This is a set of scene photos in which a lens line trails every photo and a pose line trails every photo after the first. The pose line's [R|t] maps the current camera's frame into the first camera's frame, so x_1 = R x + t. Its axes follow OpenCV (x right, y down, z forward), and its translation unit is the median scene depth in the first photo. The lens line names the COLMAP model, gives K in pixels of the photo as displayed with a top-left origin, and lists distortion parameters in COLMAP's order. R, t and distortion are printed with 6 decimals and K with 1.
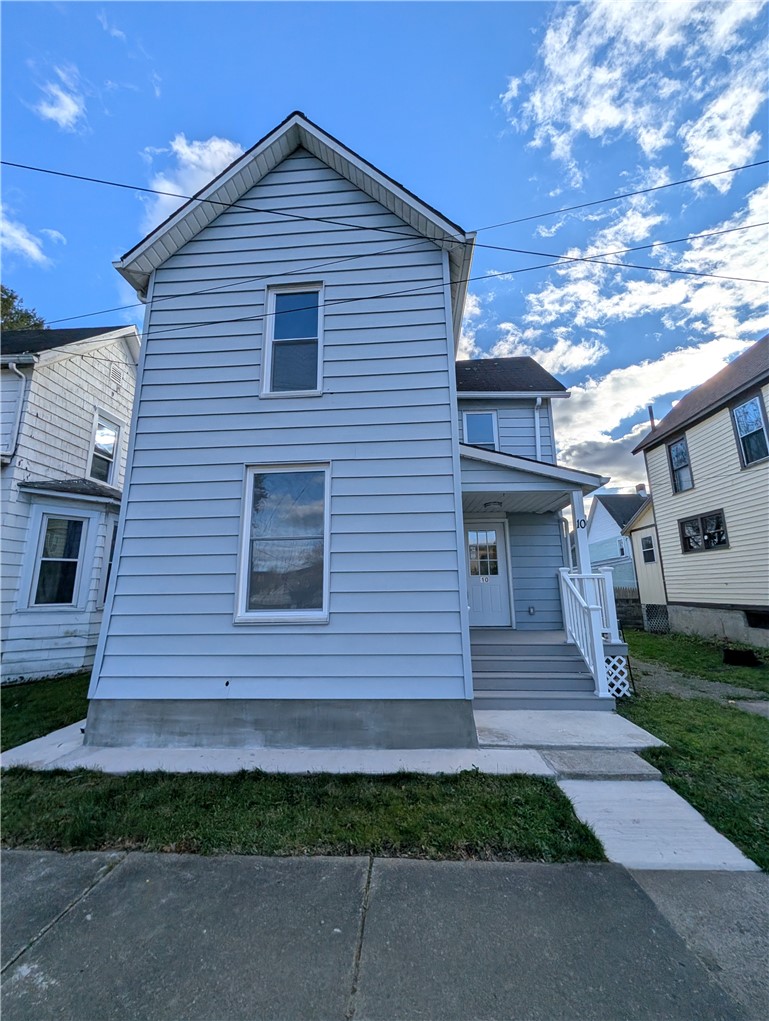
lens RADIAL K [[393.5, 0, 383.7], [0, 393.5, 508.8], [0, 0, 1]] dist [0.000300, -0.000256]
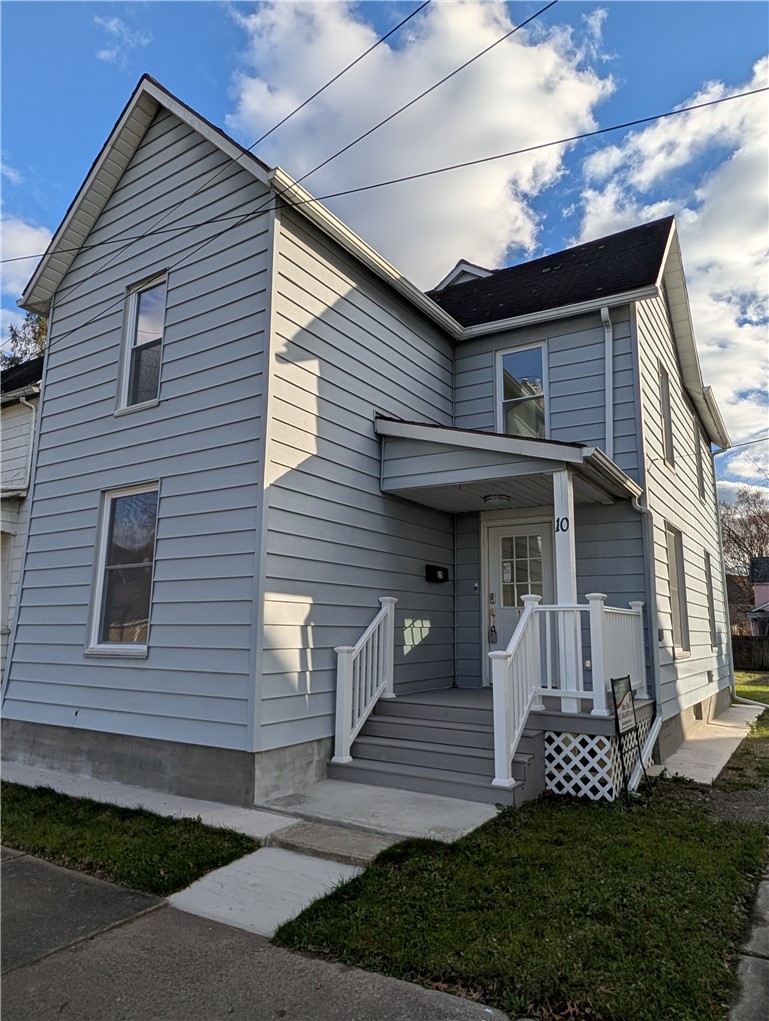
lens RADIAL K [[657.8, 0, 383.9], [0, 657.8, 511.5], [0, 0, 1]] dist [0.000334, 0.000059]
pose [[0.874236, -0.069153, -0.480551, 1.146653], [0.080128, 0.996782, 0.002331, -0.011678], [0.478844, -0.040544, 0.876963, -0.080041]]
